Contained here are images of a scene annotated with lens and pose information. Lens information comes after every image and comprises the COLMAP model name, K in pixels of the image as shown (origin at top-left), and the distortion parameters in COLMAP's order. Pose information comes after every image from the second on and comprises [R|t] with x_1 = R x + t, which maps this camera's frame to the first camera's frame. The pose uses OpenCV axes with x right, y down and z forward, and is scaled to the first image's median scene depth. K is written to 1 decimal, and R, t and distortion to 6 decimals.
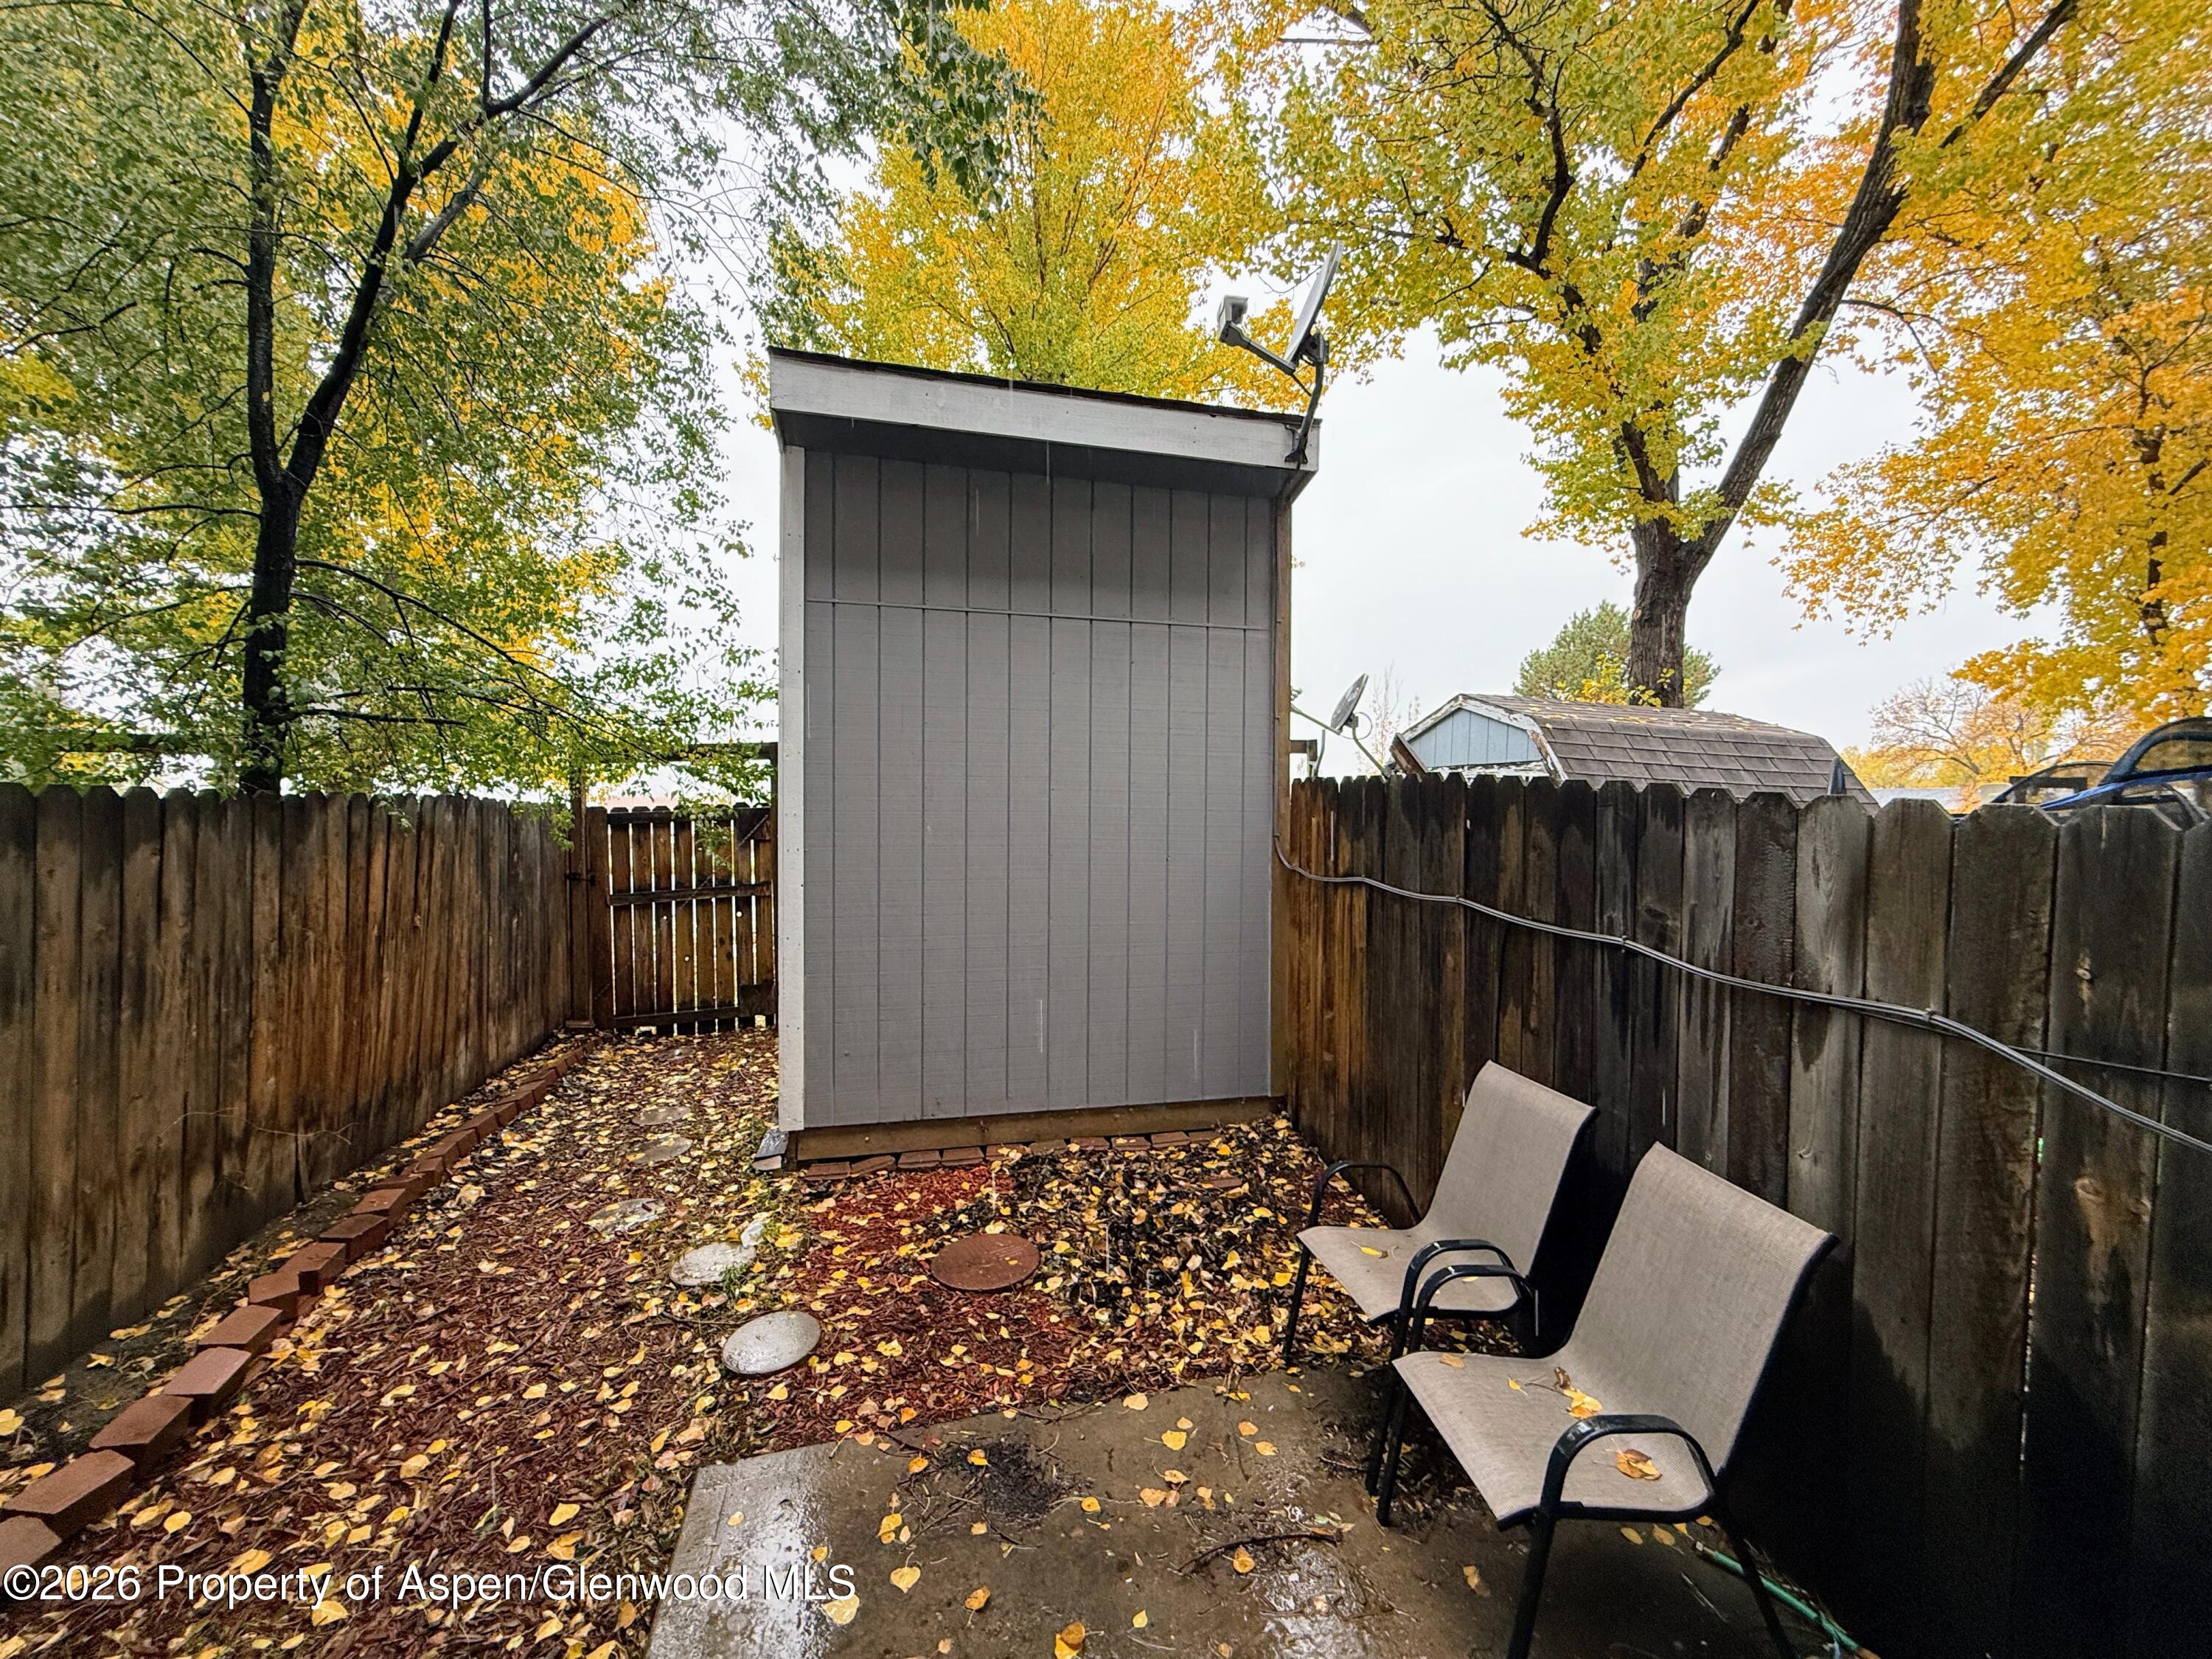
lens RADIAL K [[883.1, 0, 1101.1], [0, 883.1, 836.2], [0, 0, 1]] dist [0.001230, 0.000085]
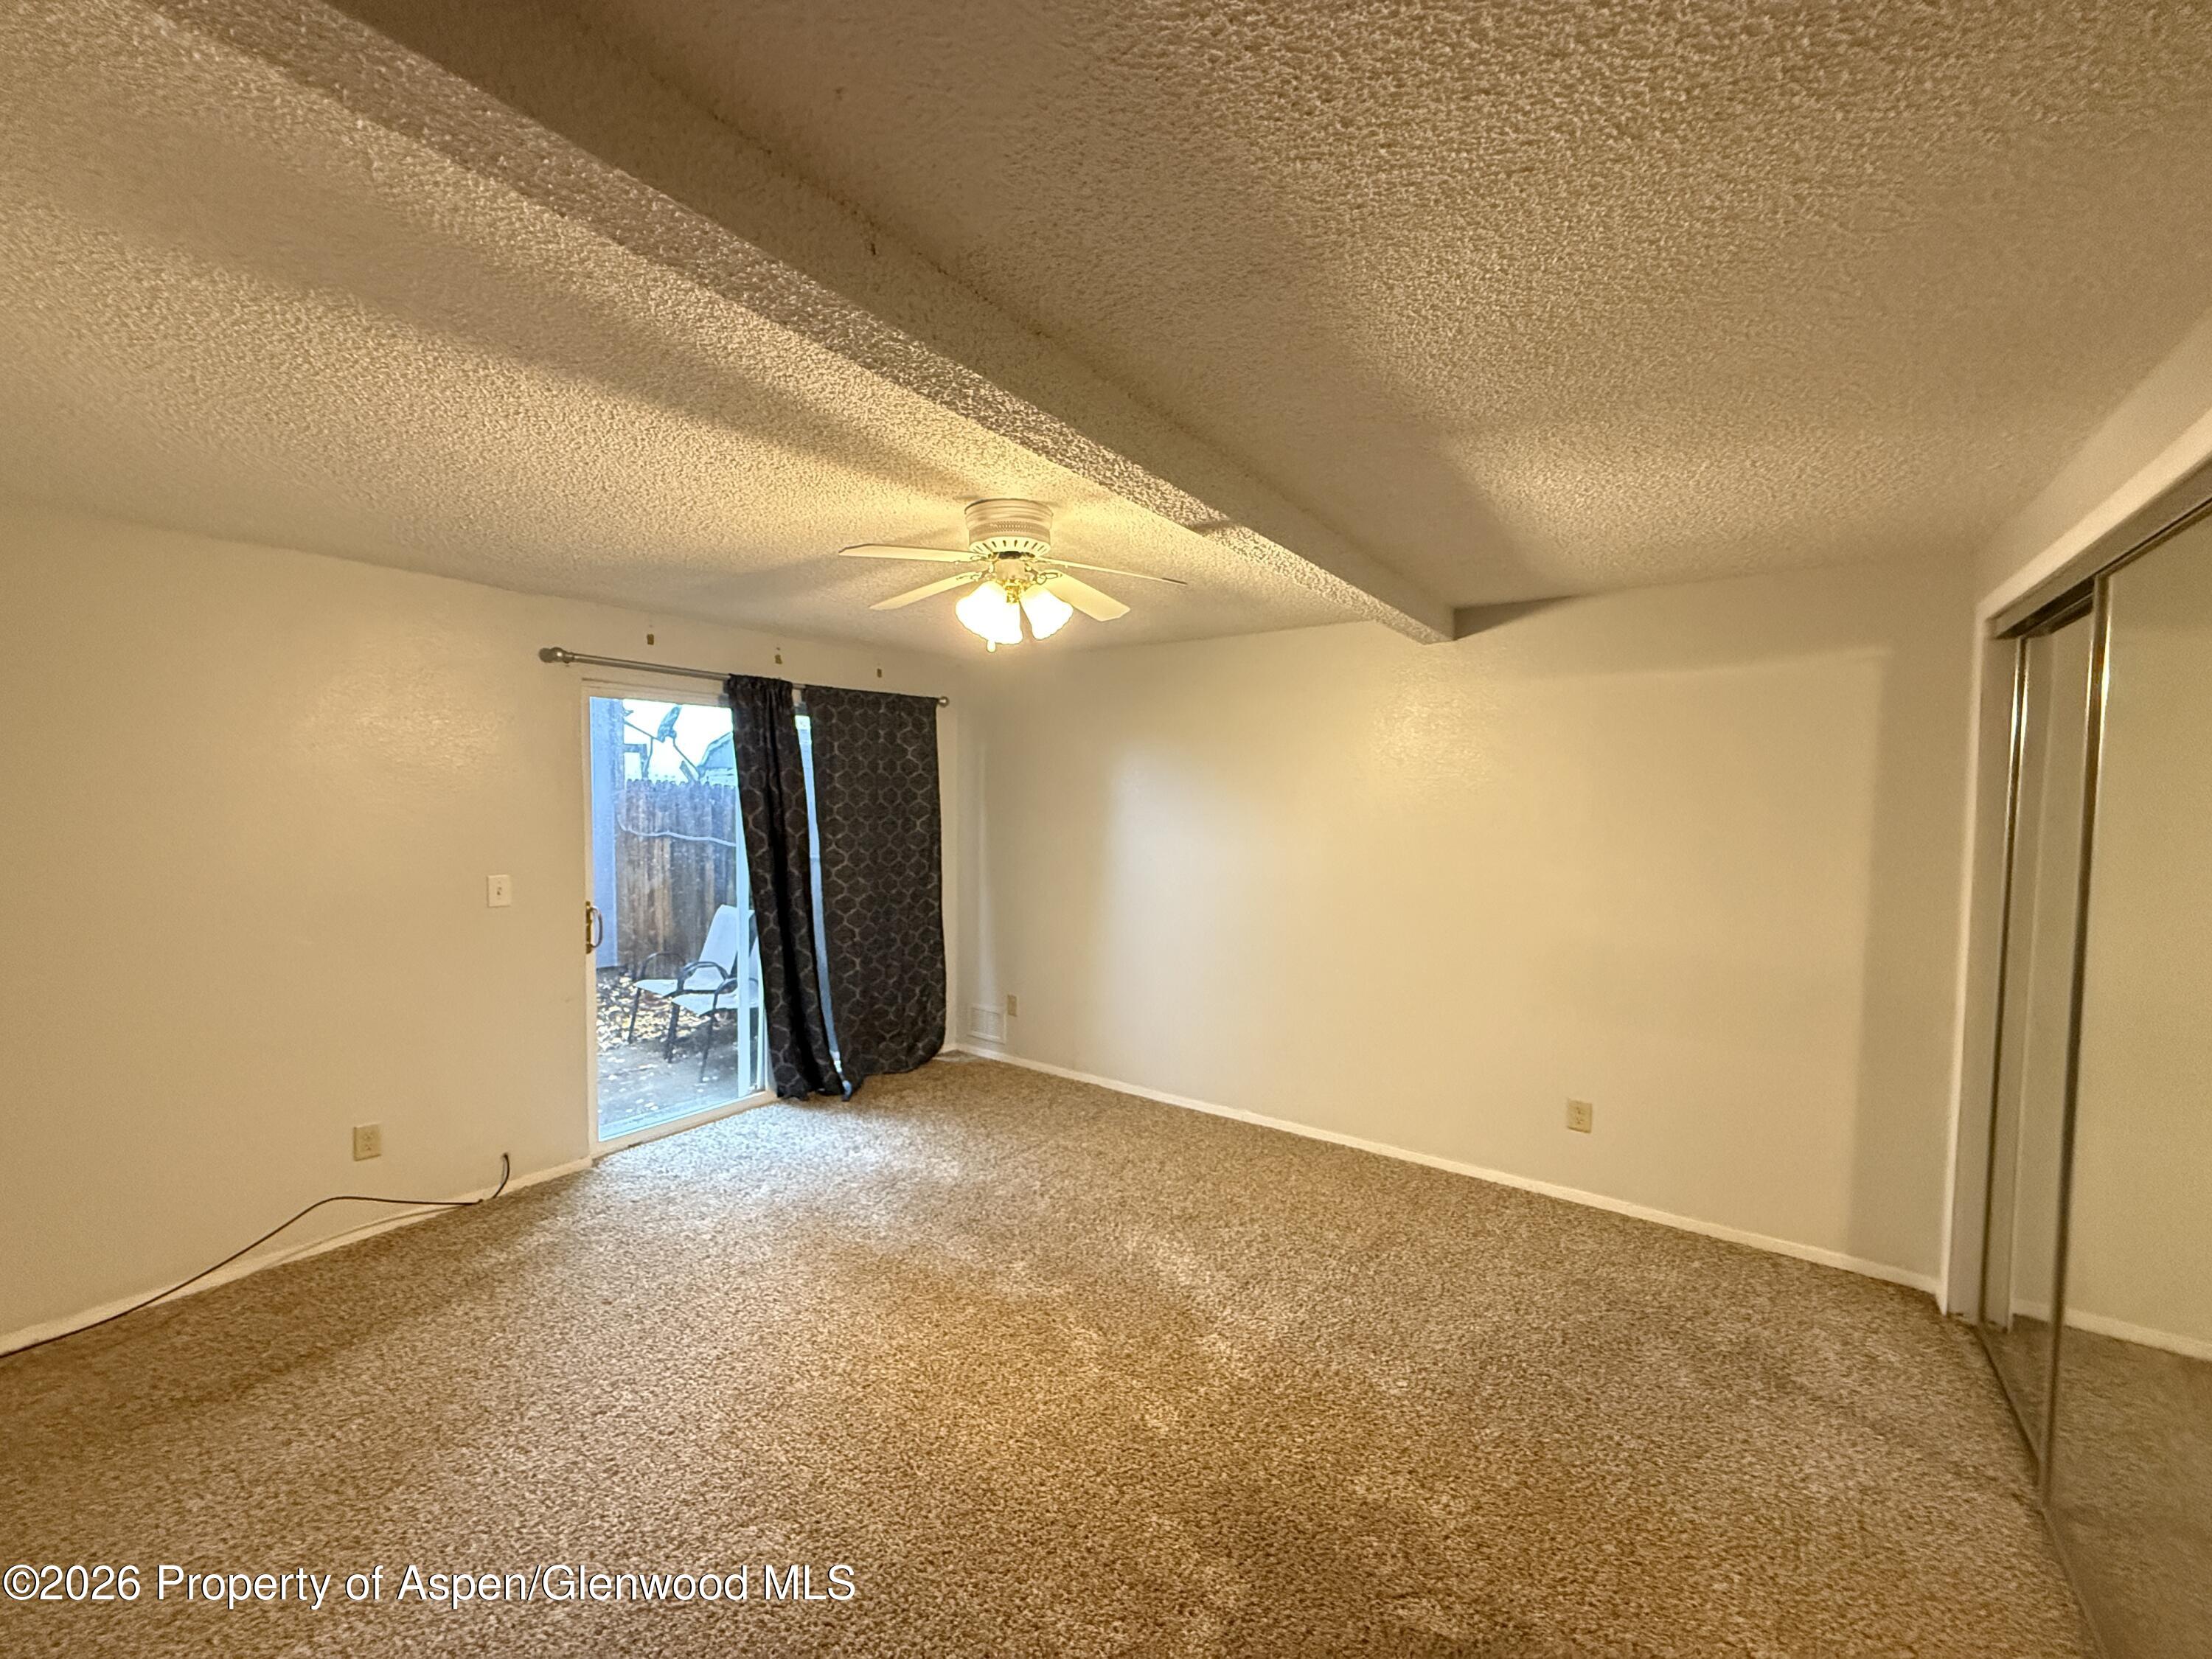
lens RADIAL K [[883.1, 0, 1101.1], [0, 883.1, 836.2], [0, 0, 1]] dist [0.001230, 0.000085]
pose [[0.763030, -0.028903, 0.645716, -0.209140], [0.020182, 0.999578, 0.020893, 0.030719], [-0.646048, -0.002910, 0.763292, -0.997744]]
